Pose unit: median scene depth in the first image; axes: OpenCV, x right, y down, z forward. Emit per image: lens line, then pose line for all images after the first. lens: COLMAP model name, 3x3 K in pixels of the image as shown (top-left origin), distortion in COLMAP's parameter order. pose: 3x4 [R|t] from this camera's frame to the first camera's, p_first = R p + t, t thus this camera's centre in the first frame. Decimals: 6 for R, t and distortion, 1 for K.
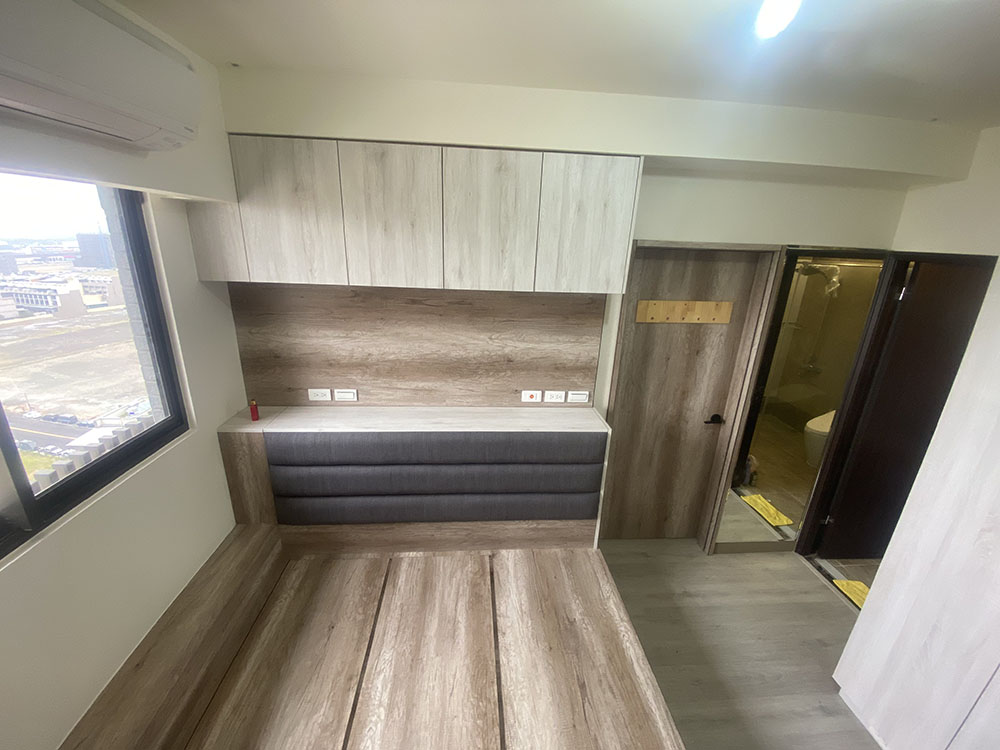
lens RADIAL K [[402.3, 0, 499.8], [0, 402.3, 377.8], [0, 0, 1]] dist [0.000300, -0.012305]
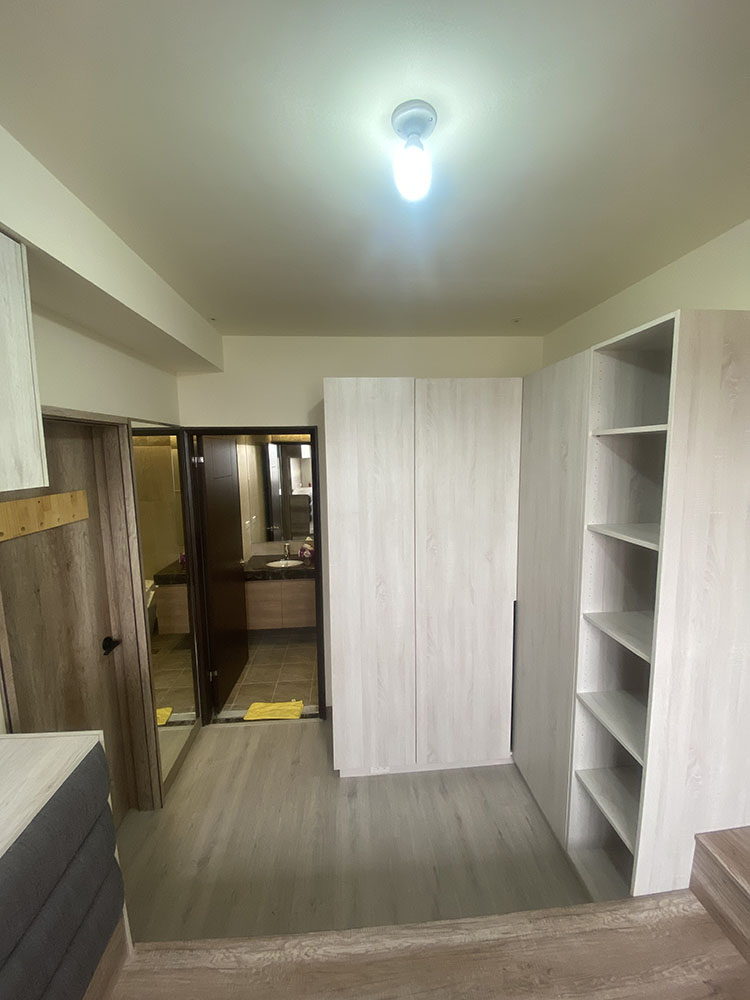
lens RADIAL K [[402.3, 0, 375.0], [0, 402.3, 500.0], [0, 0, 1]] dist [0.000300, -0.012305]
pose [[-0.001457, -0.152198, 0.988349, -0.171360], [0.328287, 0.933501, 0.144236, -0.098746], [-0.944577, 0.324672, 0.048605, 0.446823]]
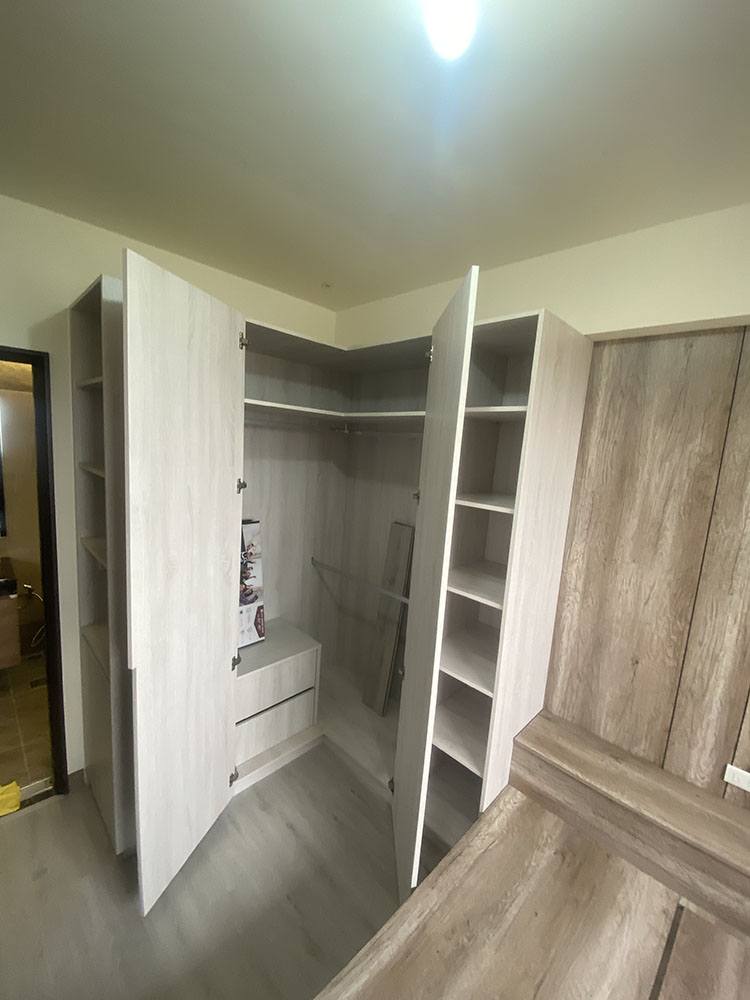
lens RADIAL K [[408.4, 0, 376.0], [0, 408.4, 496.8], [0, 0, 1]] dist [0.000133, -0.013009]
pose [[-0.651748, -0.189160, 0.734468, 0.011230], [0.148037, 0.918044, 0.367805, -0.124713], [-0.743848, 0.348445, -0.570331, 0.640994]]
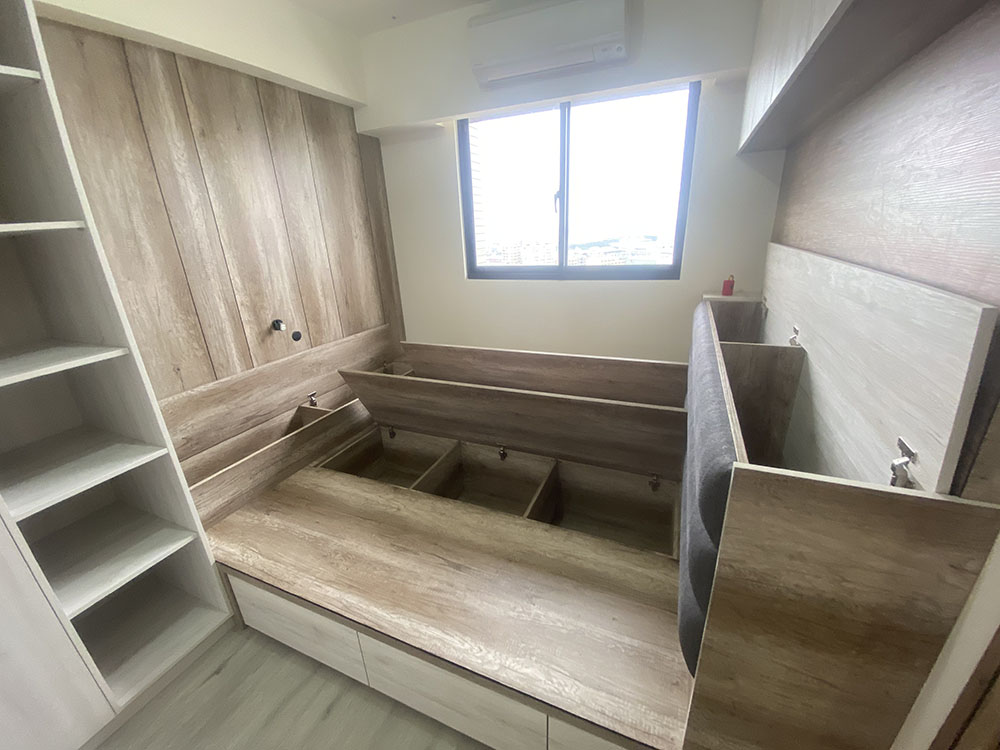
lens RADIAL K [[402.3, 0, 499.8], [0, 402.3, 377.8], [0, 0, 1]] dist [0.000300, -0.012305]
pose [[-0.464791, 0.285916, -0.837987, 0.522108], [-0.257801, 0.861723, 0.437004, -0.018066], [0.847059, 0.419149, -0.326812, 0.774793]]
